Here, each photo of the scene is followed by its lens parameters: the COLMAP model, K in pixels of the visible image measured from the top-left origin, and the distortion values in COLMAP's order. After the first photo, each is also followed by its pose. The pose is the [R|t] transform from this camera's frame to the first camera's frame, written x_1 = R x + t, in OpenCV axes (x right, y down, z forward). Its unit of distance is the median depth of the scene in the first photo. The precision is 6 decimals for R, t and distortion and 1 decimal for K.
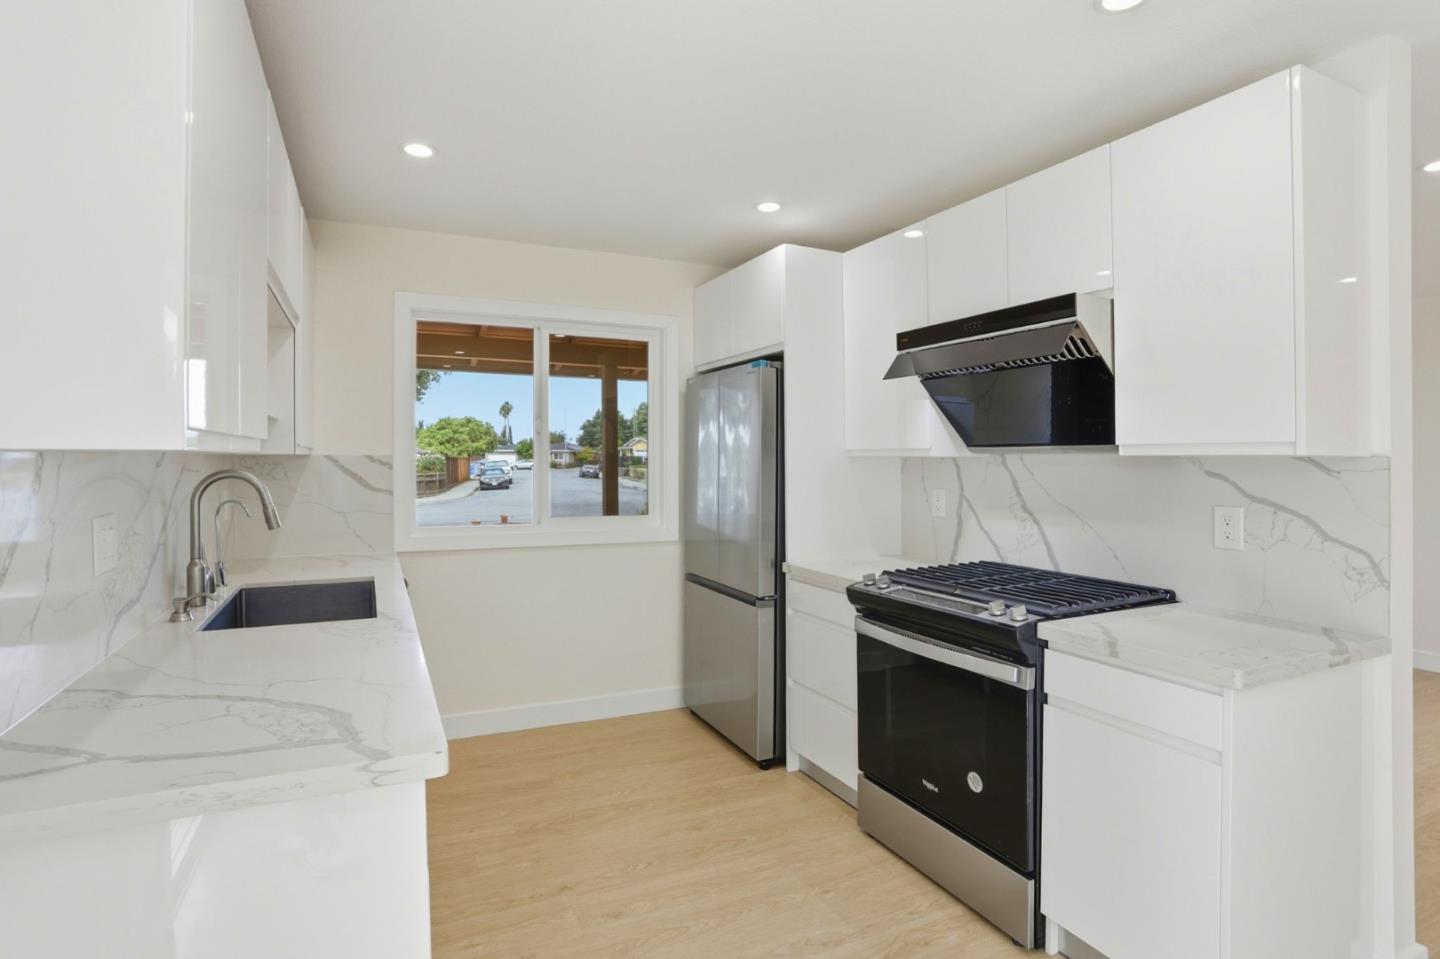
lens RADIAL K [[712.0, 0, 689.8], [0, 712.0, 468.8], [0, 0, 1]] dist [-0.037643, 0.003561]
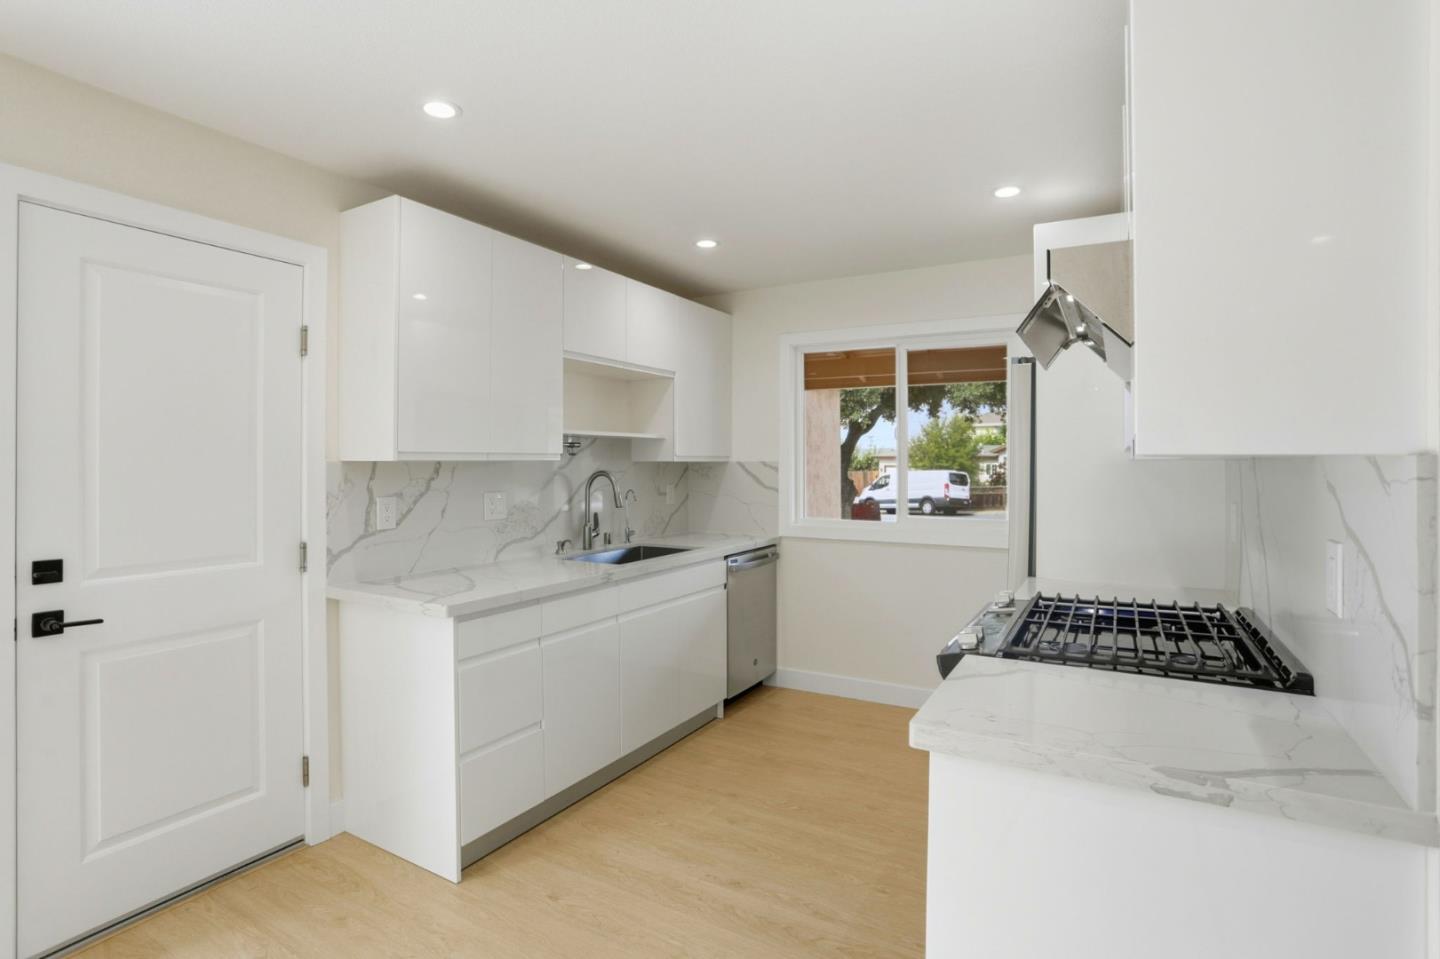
lens RADIAL K [[712.0, 0, 720.1], [0, 712.0, 472.6], [0, 0, 1]] dist [-0.037643, 0.003561]
pose [[0.588550, 0.007555, -0.808425, 0.599880], [-0.006690, 0.999968, 0.004474, -0.003911], [0.808433, 0.002775, 0.588582, 0.145228]]
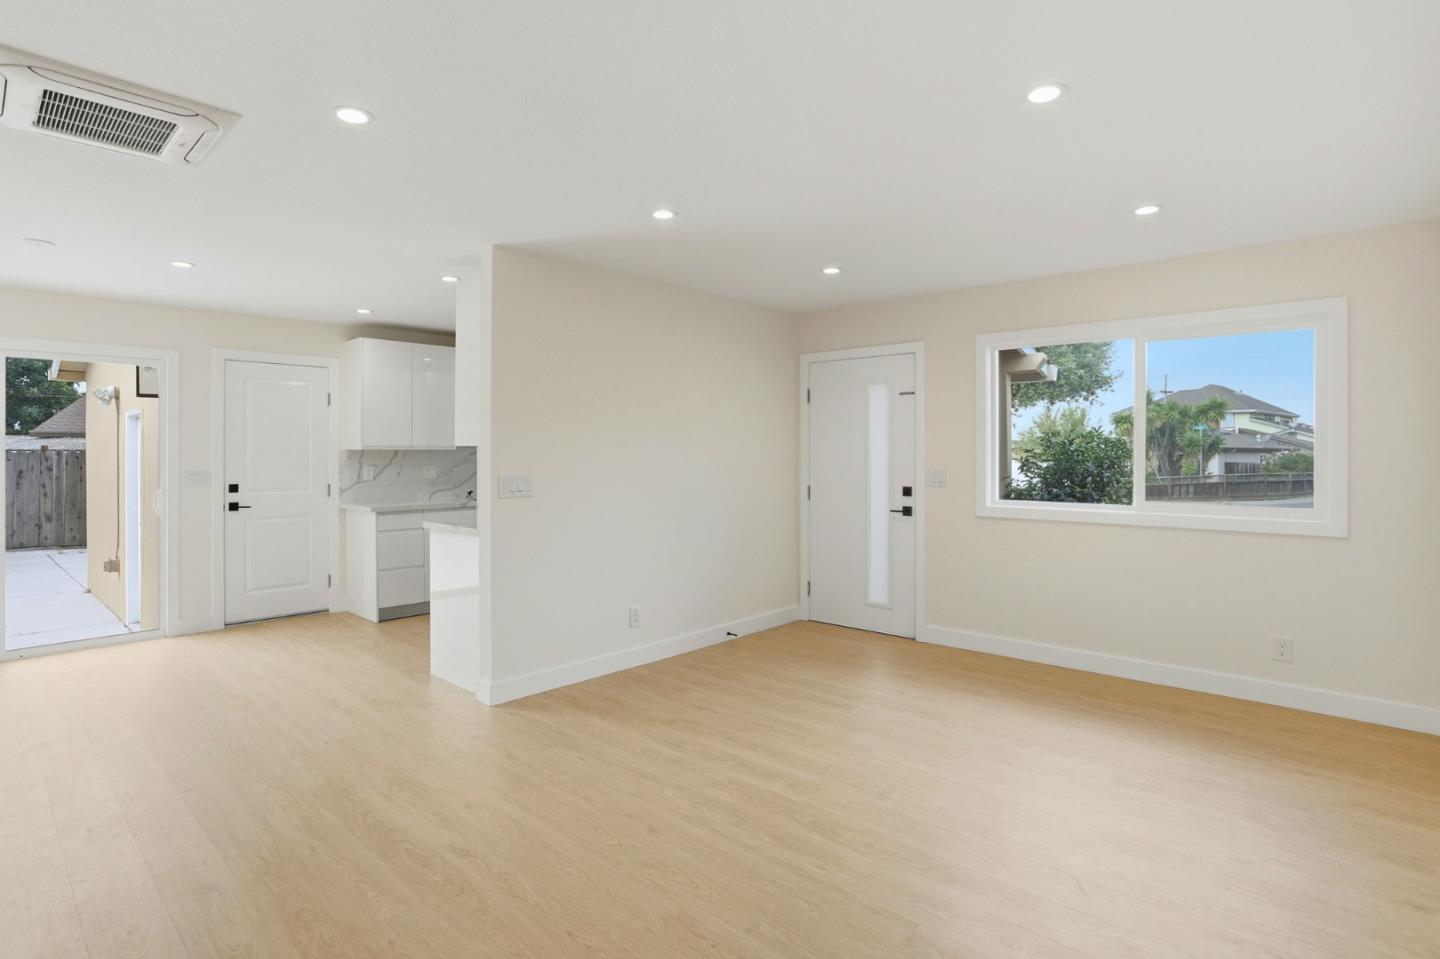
lens RADIAL K [[712.0, 0, 692.8], [0, 712.0, 463.0], [0, 0, 1]] dist [-0.037643, 0.003561]
pose [[0.363211, -0.004428, -0.931696, 0.753910], [0.000890, 0.999990, -0.004406, 0.000975], [0.931707, 0.000771, 0.363211, 0.184655]]
